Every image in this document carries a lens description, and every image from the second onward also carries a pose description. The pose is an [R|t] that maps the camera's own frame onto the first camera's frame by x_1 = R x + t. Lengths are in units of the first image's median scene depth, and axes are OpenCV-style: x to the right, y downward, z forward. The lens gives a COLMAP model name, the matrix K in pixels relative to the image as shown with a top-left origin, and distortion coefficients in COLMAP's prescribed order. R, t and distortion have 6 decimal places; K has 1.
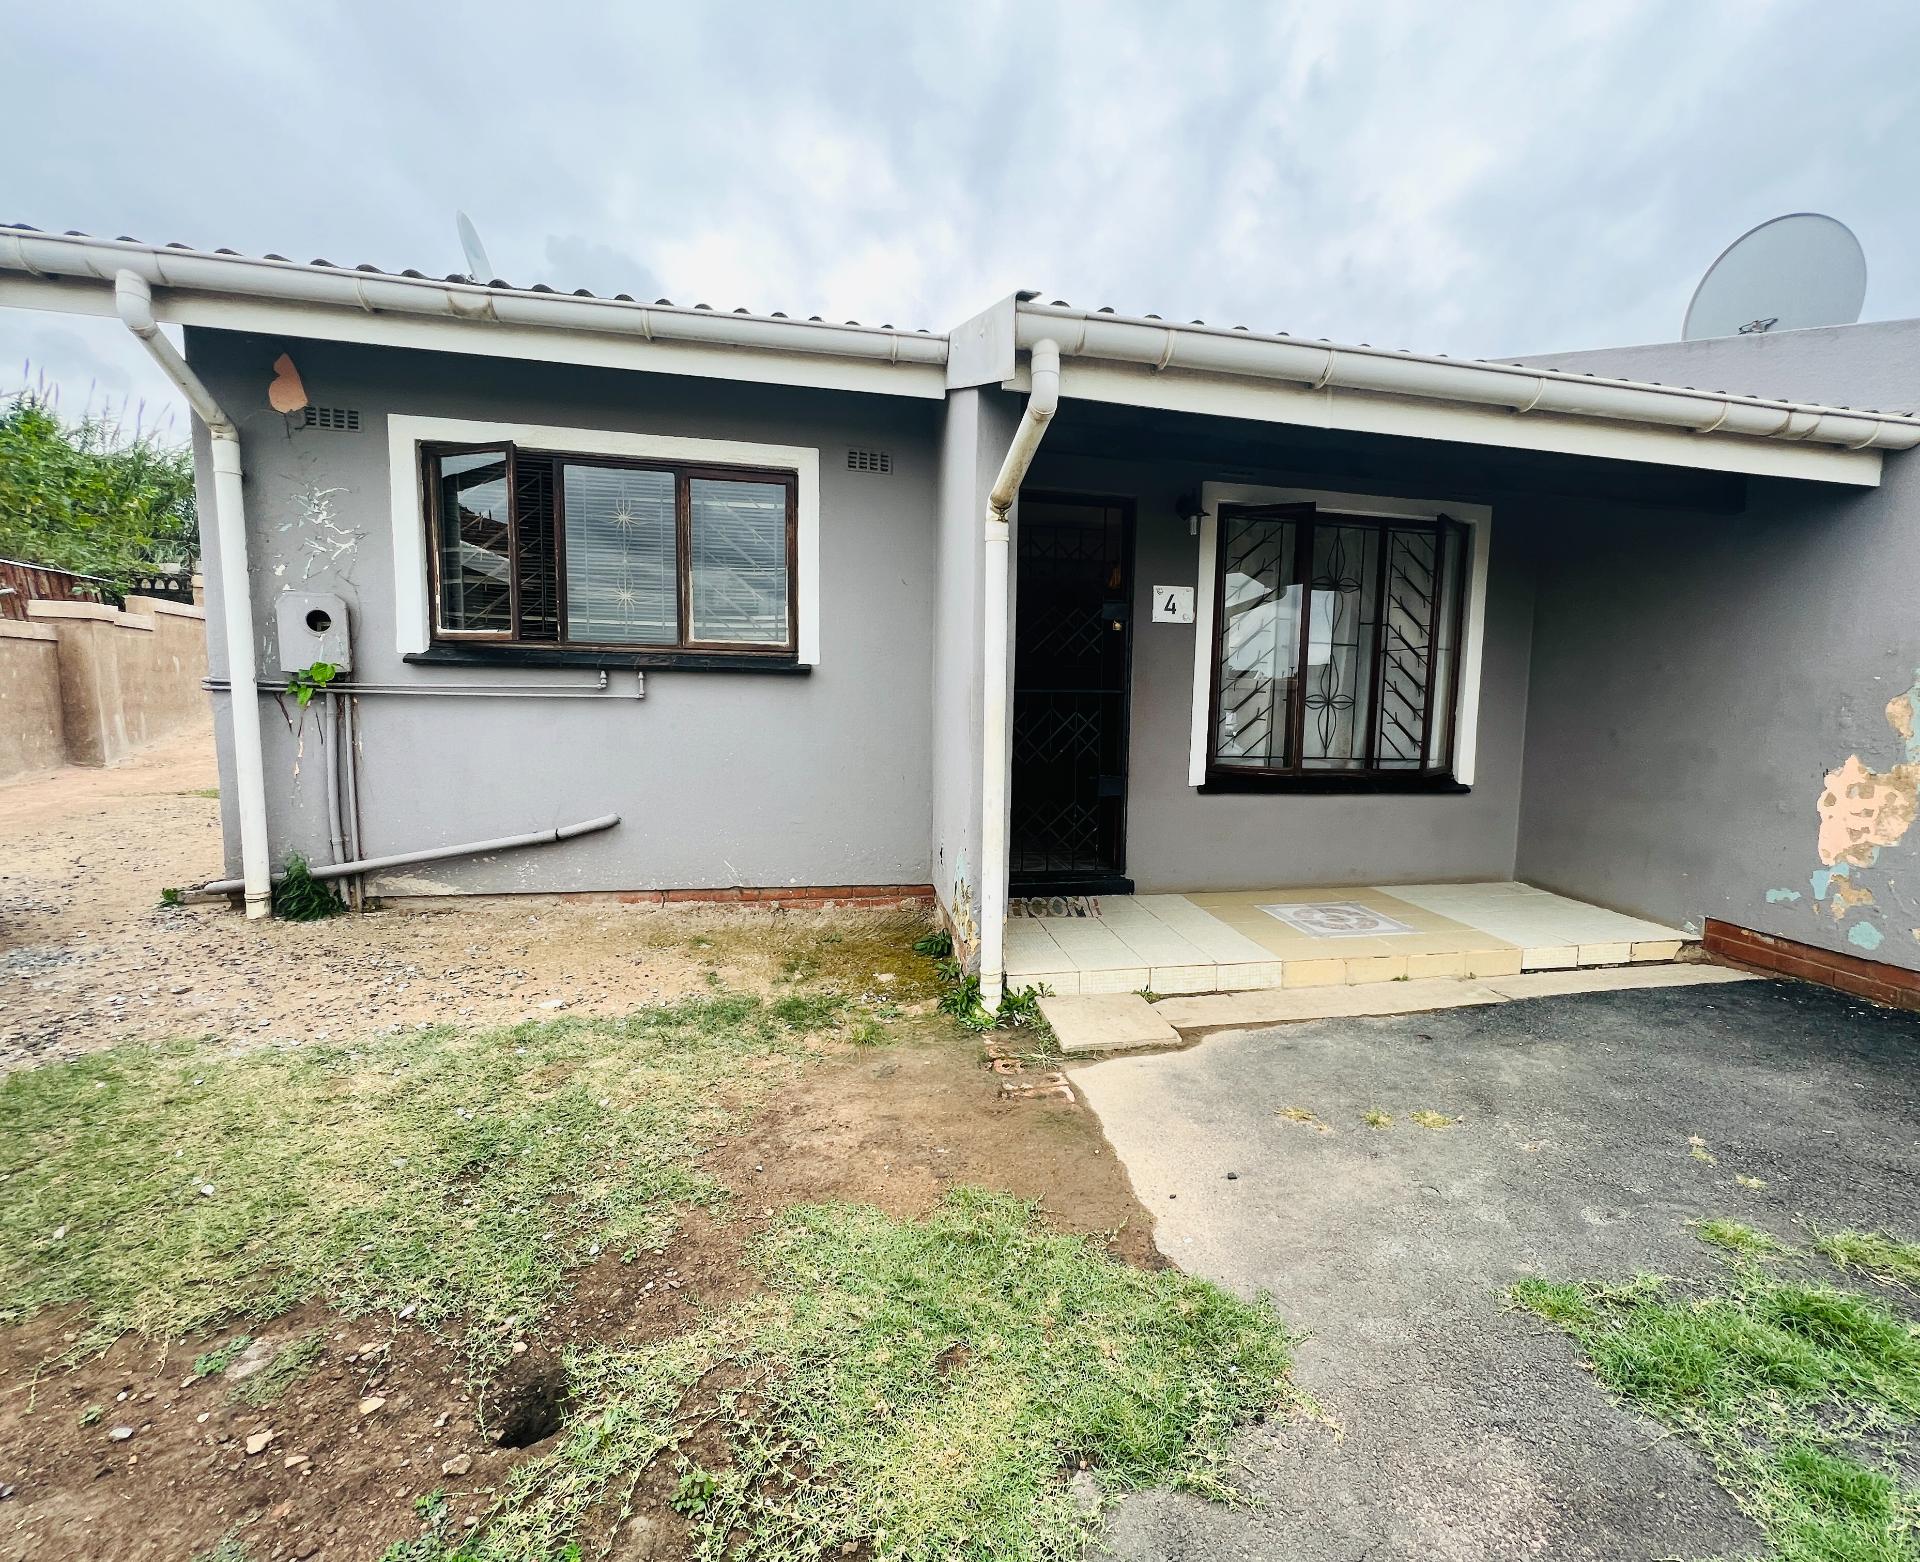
lens RADIAL K [[850.2, 0, 1040.9], [0, 850.2, 779.4], [0, 0, 1]] dist [-0.000394, 0.000476]
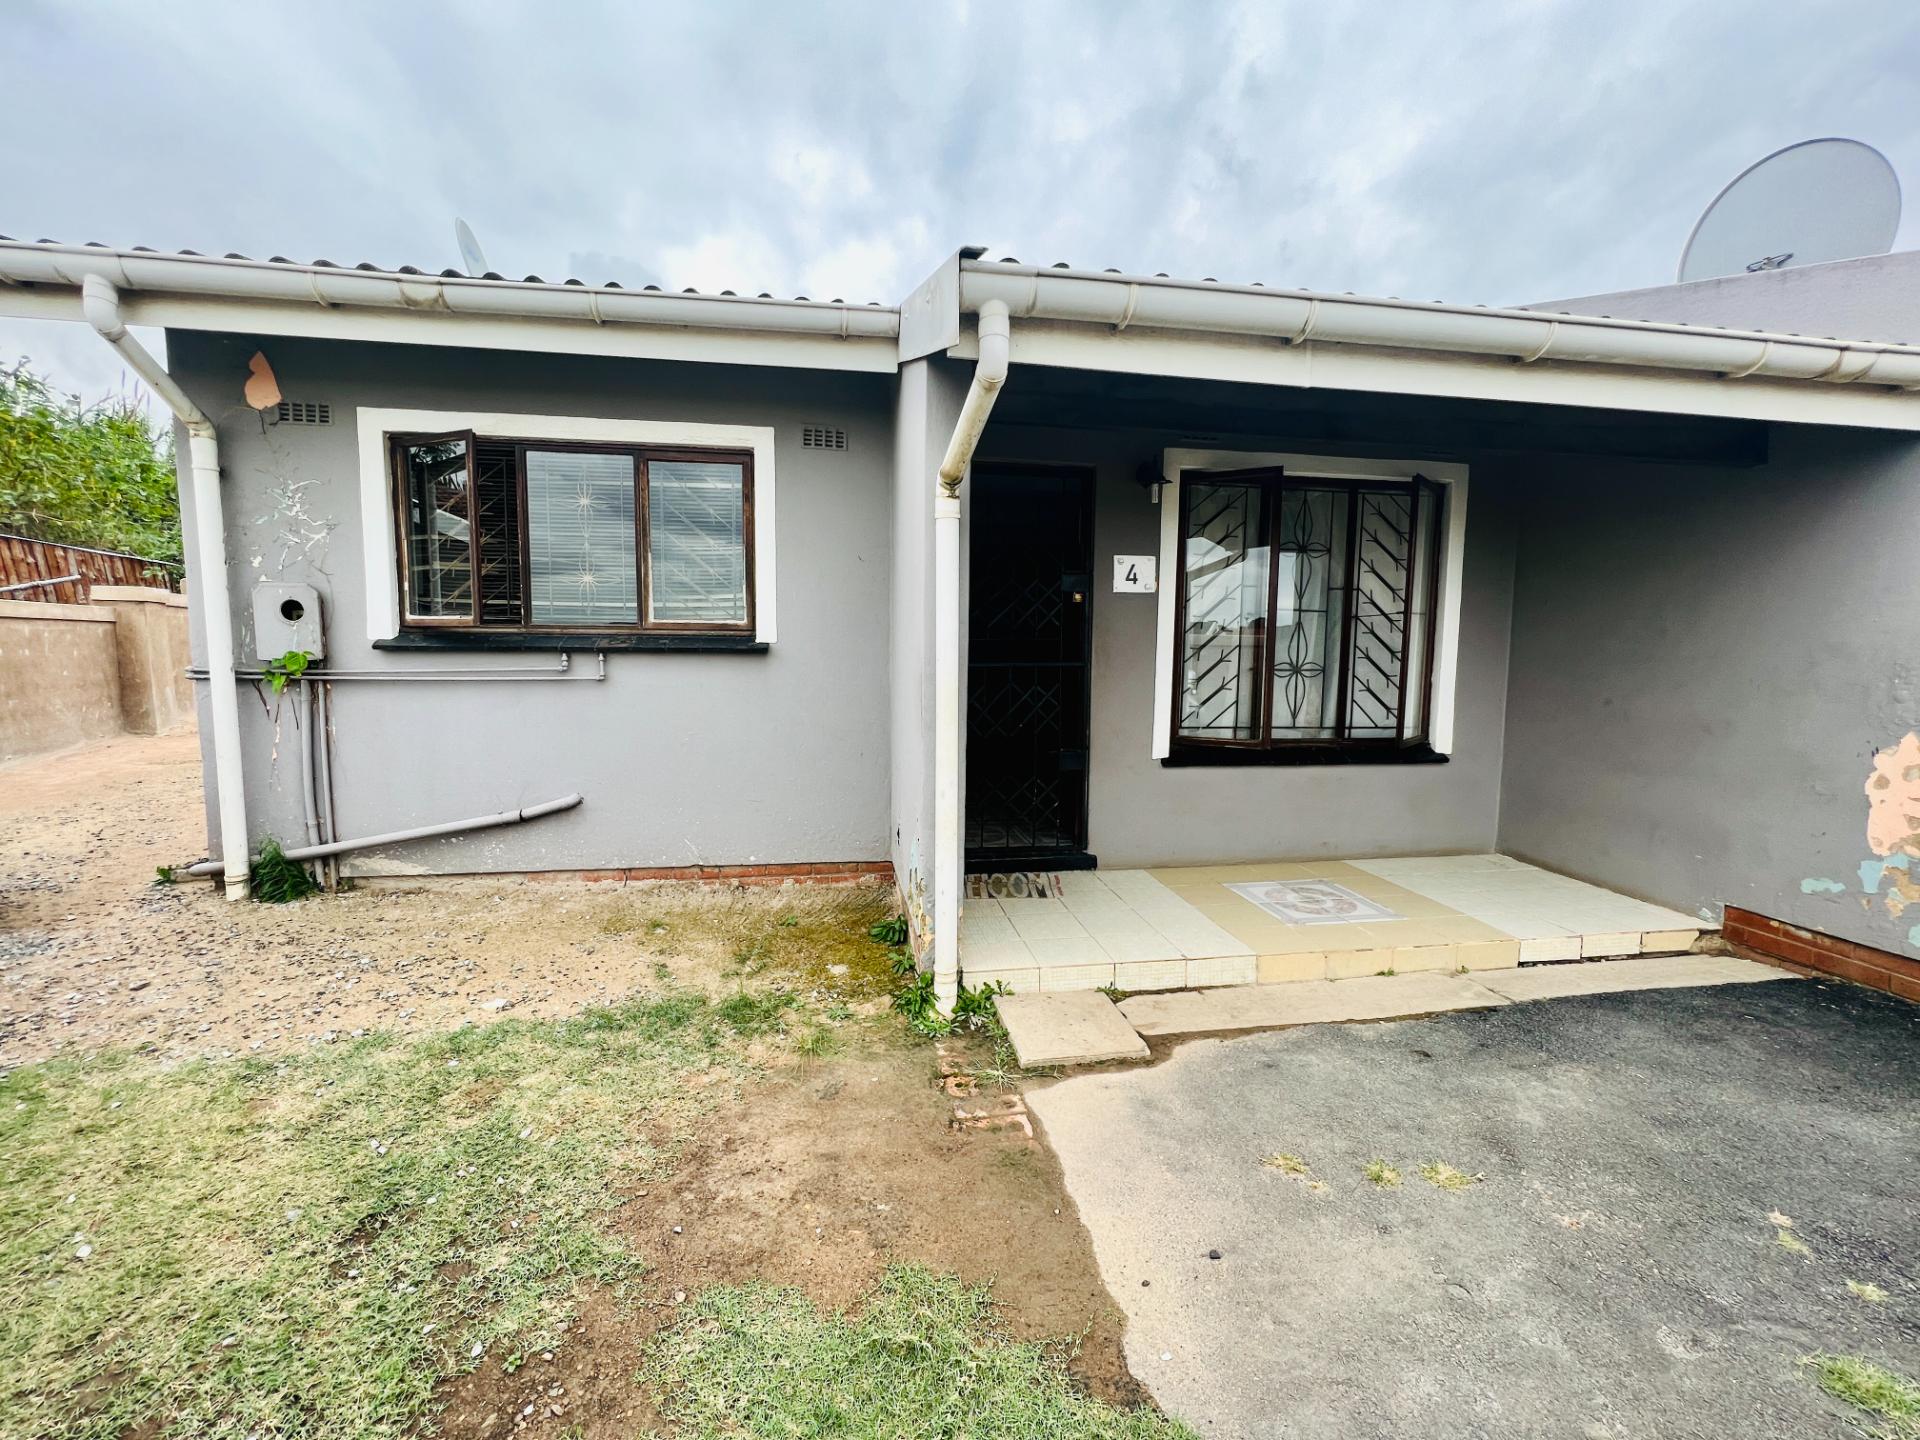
lens RADIAL K [[768.4, 0, 959.6], [0, 768.4, 712.6], [0, 0, 1]] dist [0.000442, 0.000035]
pose [[0.997809, -0.007745, -0.065709, 0.015080], [0.007171, 0.999934, -0.008972, -0.051663], [0.065774, 0.008481, 0.997799, 0.135940]]
